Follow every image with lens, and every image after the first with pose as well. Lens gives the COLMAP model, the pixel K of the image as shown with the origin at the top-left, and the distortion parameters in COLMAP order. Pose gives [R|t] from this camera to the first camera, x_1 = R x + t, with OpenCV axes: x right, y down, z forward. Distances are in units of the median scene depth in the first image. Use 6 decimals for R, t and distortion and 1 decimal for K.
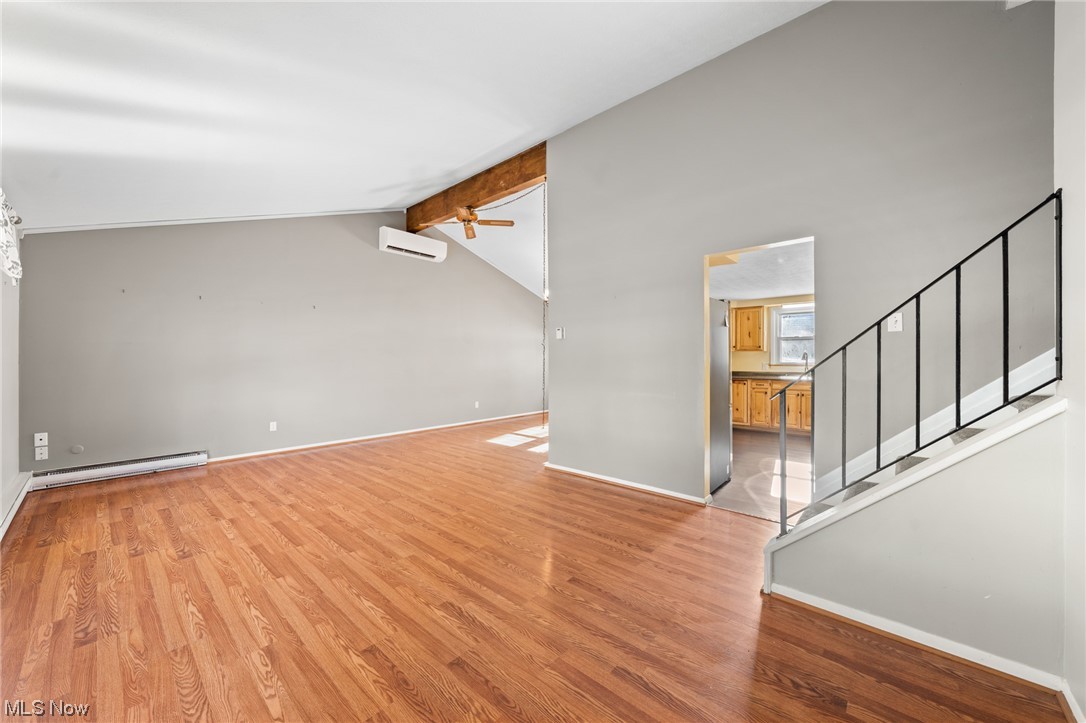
lens RADIAL K [[405.6, 0, 543.9], [0, 405.6, 361.6], [0, 0, 1]] dist [-0.001582, 0.001206]
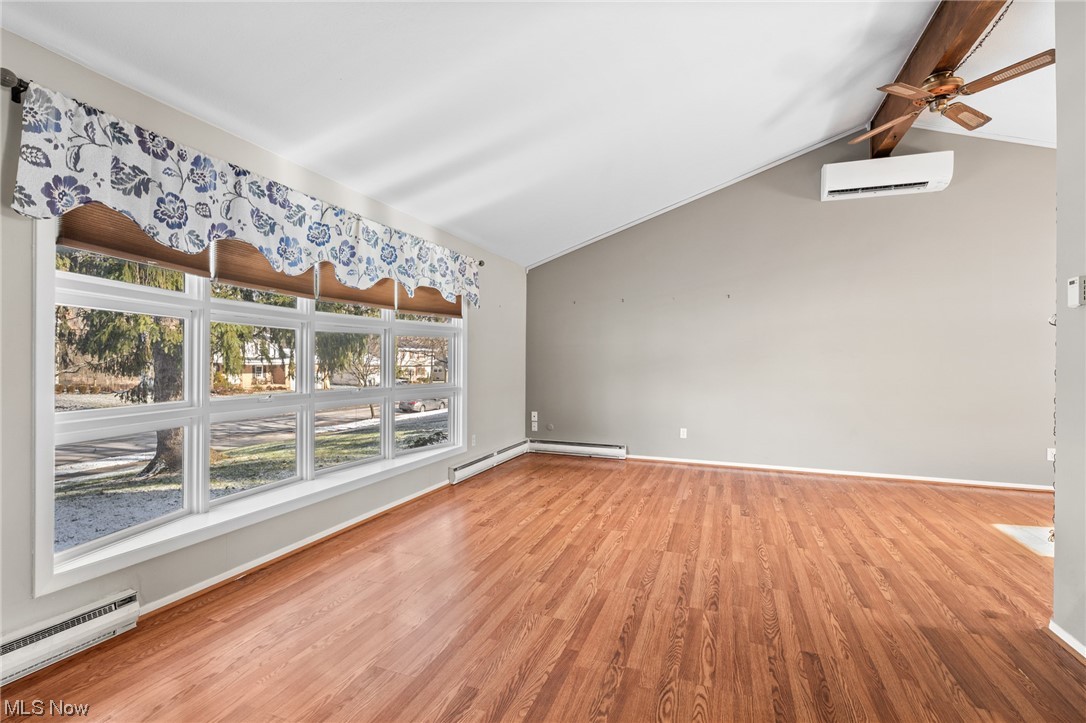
lens RADIAL K [[494.9, 0, 551.3], [0, 494.9, 358.6], [0, 0, 1]] dist [0.010906, -0.002018]
pose [[0.360816, 0.001952, -0.932635, 0.314165], [-0.012032, 0.999924, -0.002562, -0.000452], [0.932559, 0.012146, 0.360812, 0.391346]]
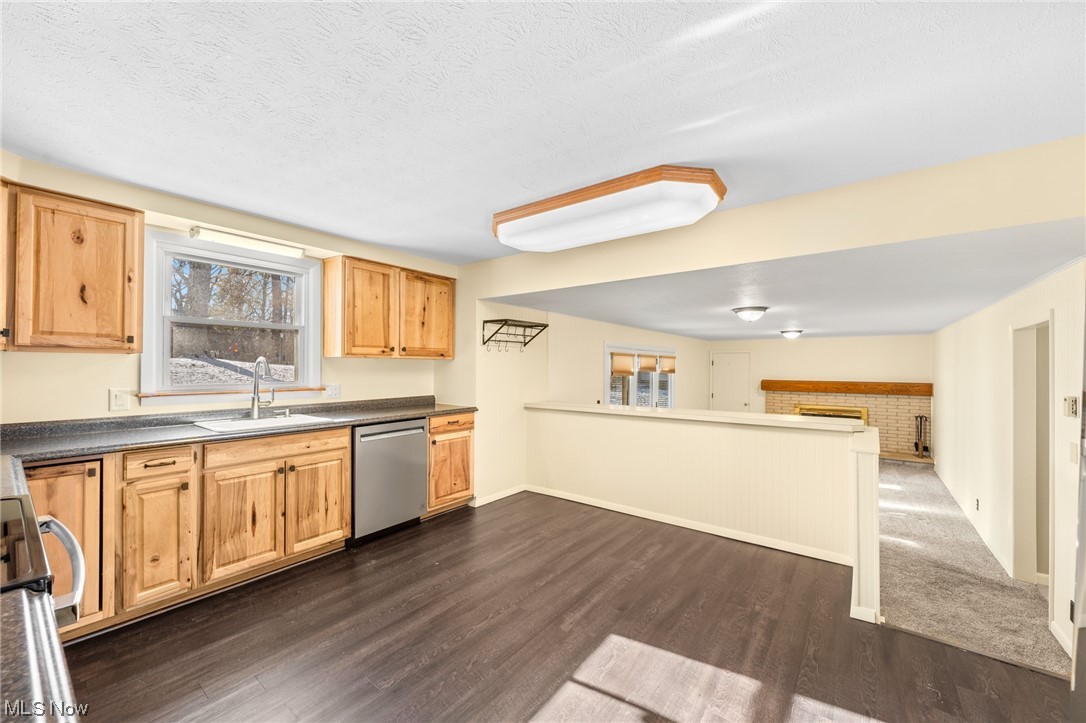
lens RADIAL K [[405.6, 0, 539.8], [0, 405.6, 364.2], [0, 0, 1]] dist [-0.001582, 0.001206]
pose [[-0.068189, 0.007061, 0.997647, 0.331787], [-0.000681, 0.999974, -0.007124, -0.025370], [-0.997672, -0.001166, -0.068182, 1.164809]]
